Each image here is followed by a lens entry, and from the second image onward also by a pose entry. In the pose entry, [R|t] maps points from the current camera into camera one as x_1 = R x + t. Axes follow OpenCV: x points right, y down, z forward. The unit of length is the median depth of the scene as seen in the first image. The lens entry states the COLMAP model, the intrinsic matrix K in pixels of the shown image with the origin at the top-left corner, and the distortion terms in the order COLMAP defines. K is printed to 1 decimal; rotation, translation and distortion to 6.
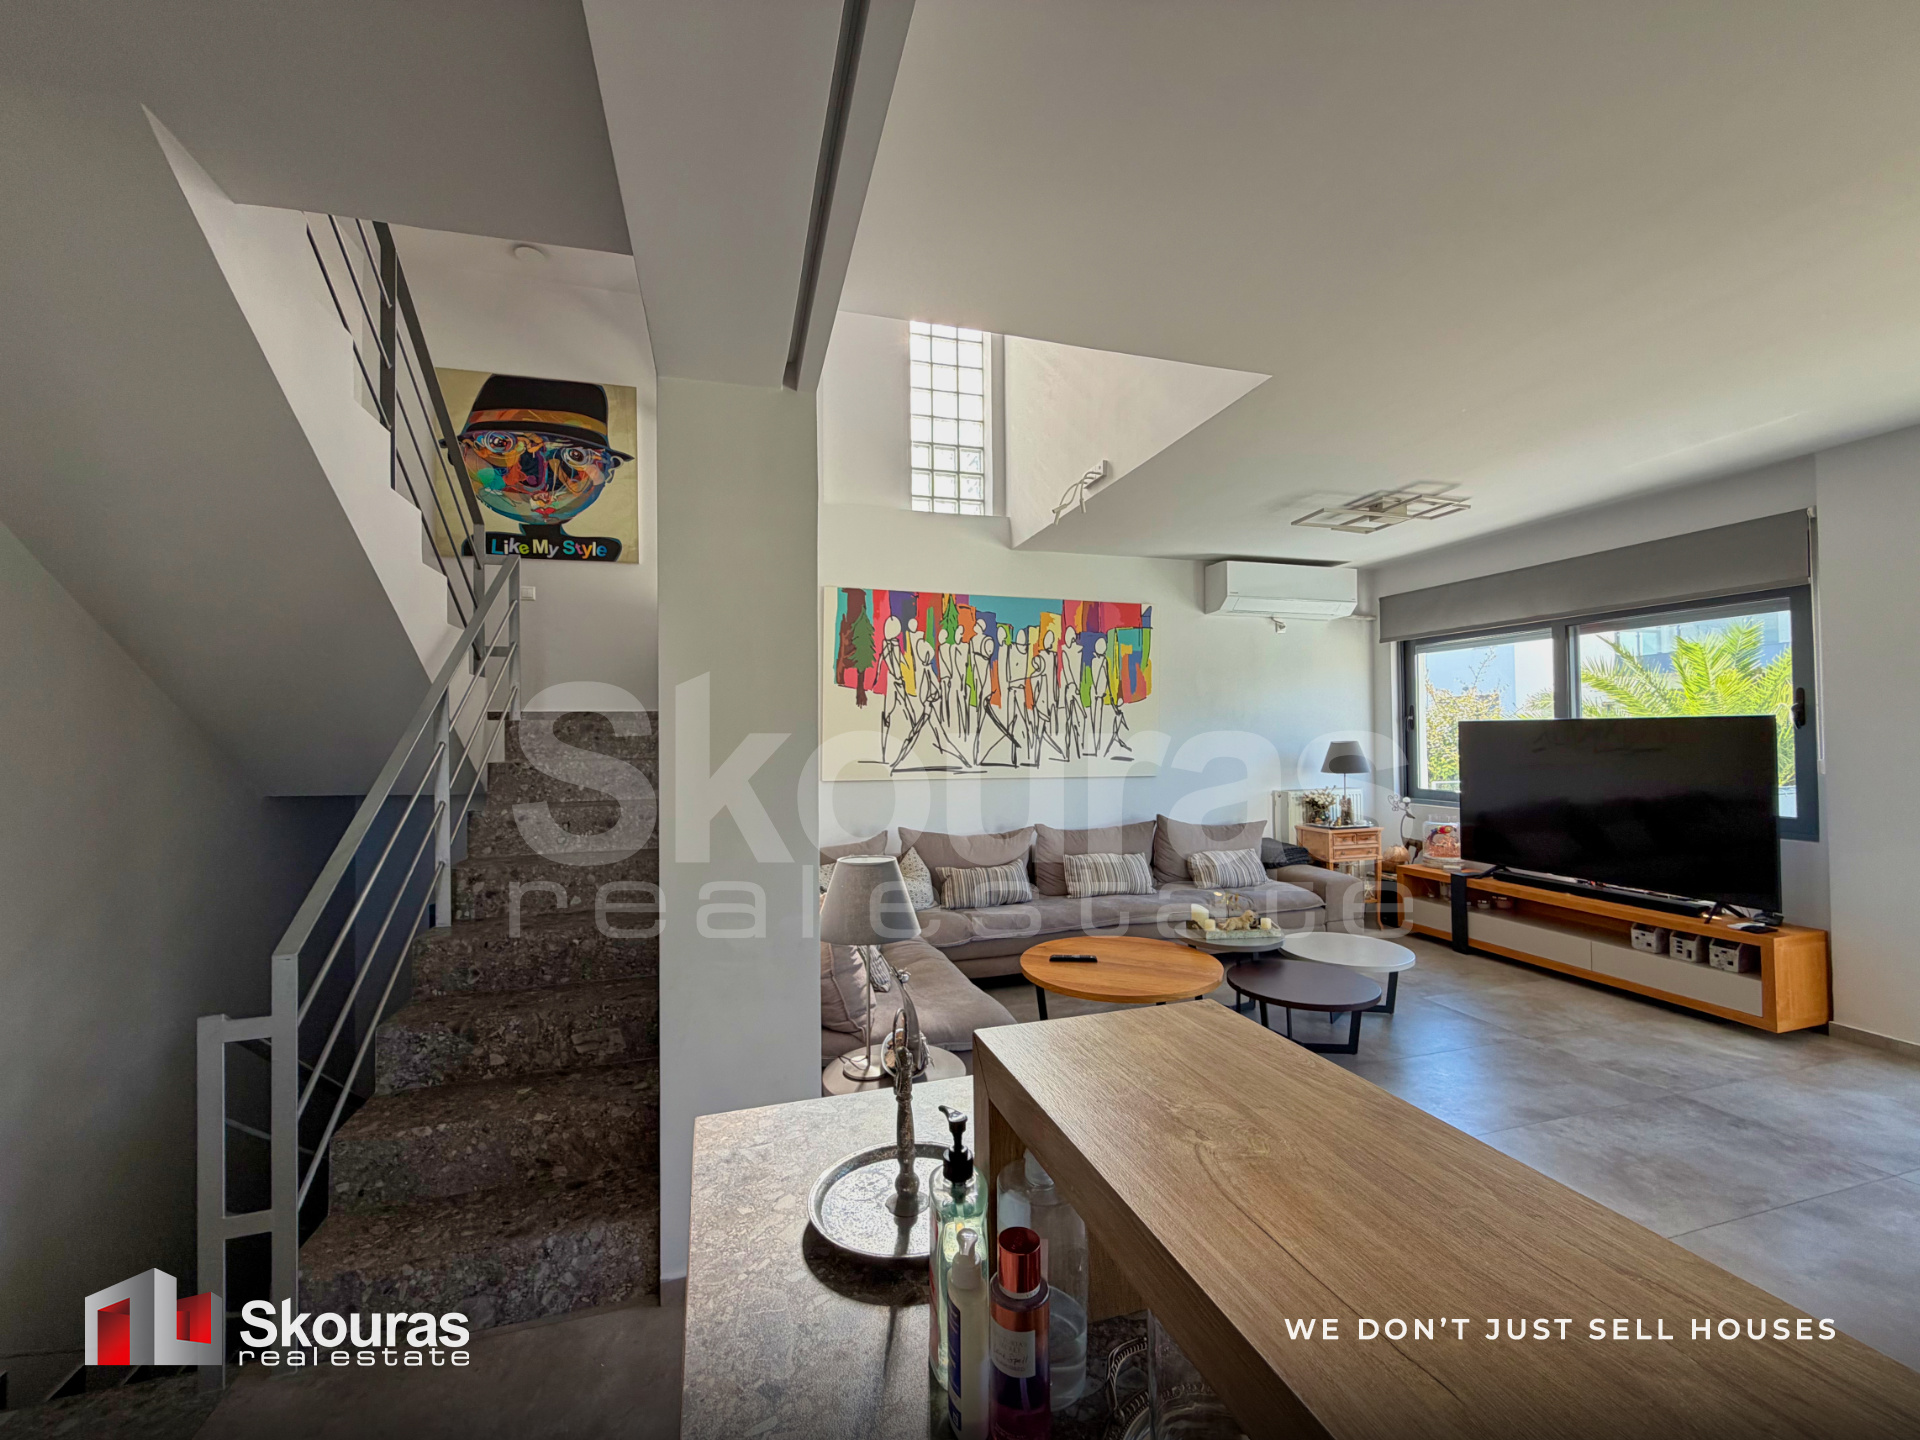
lens RADIAL K [[782.9, 0, 960.0], [0, 782.9, 720.0], [0, 0, 1]] dist [0.000020, 0.000028]
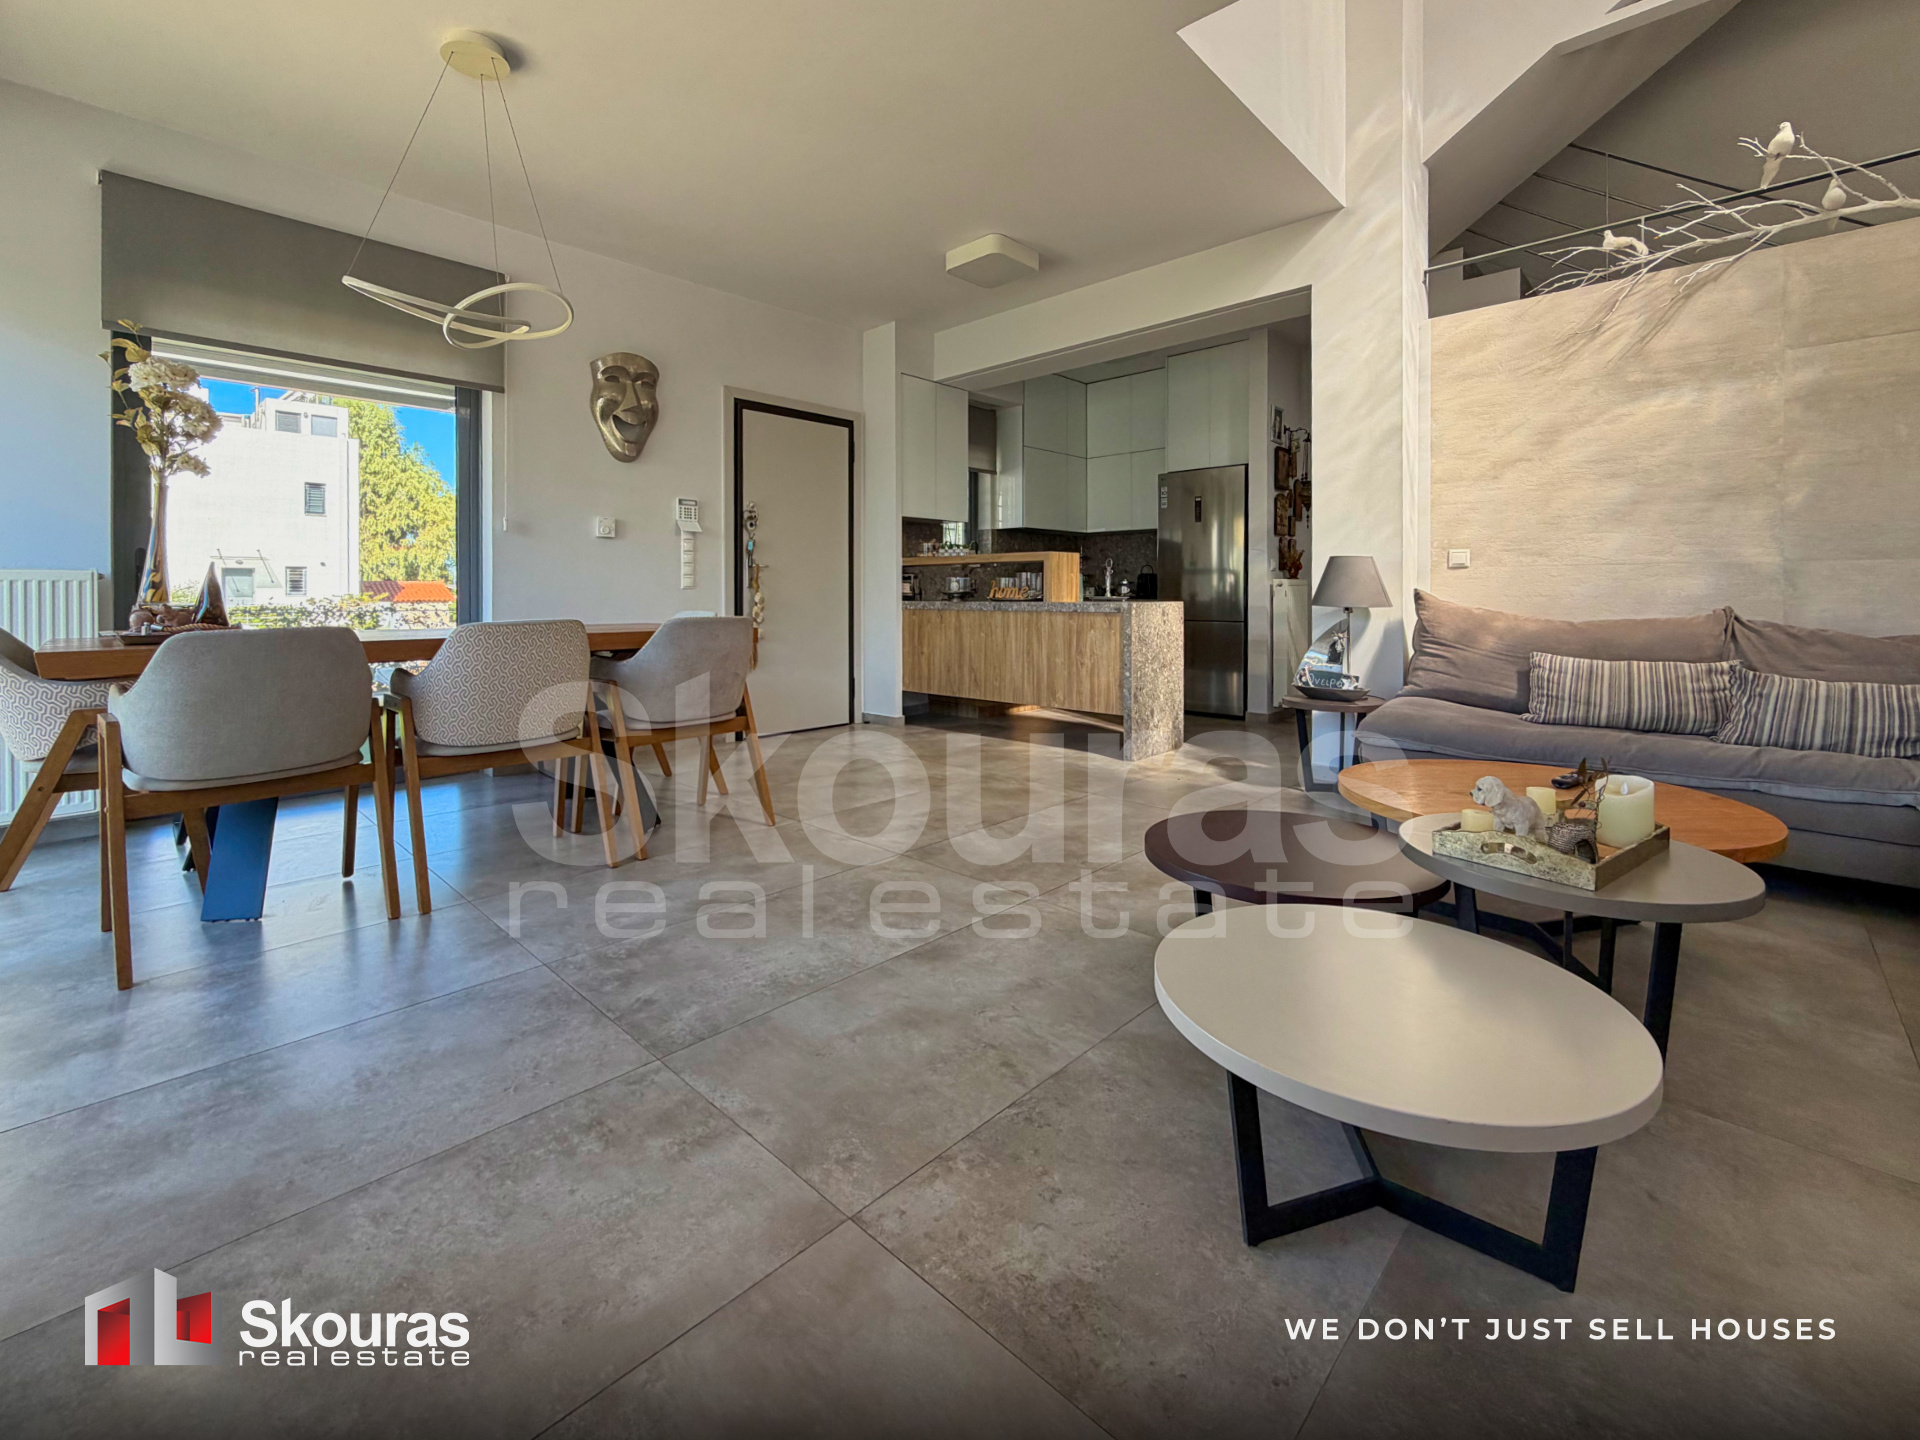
lens RADIAL K [[782.9, 0, 960.0], [0, 782.9, 720.0], [0, 0, 1]] dist [0.000020, 0.000028]
pose [[-0.870867, 0.085933, -0.483949, 0.912264], [0.013009, 0.988283, 0.152075, 0.181012], [0.491347, 0.126141, -0.861781, 1.401217]]
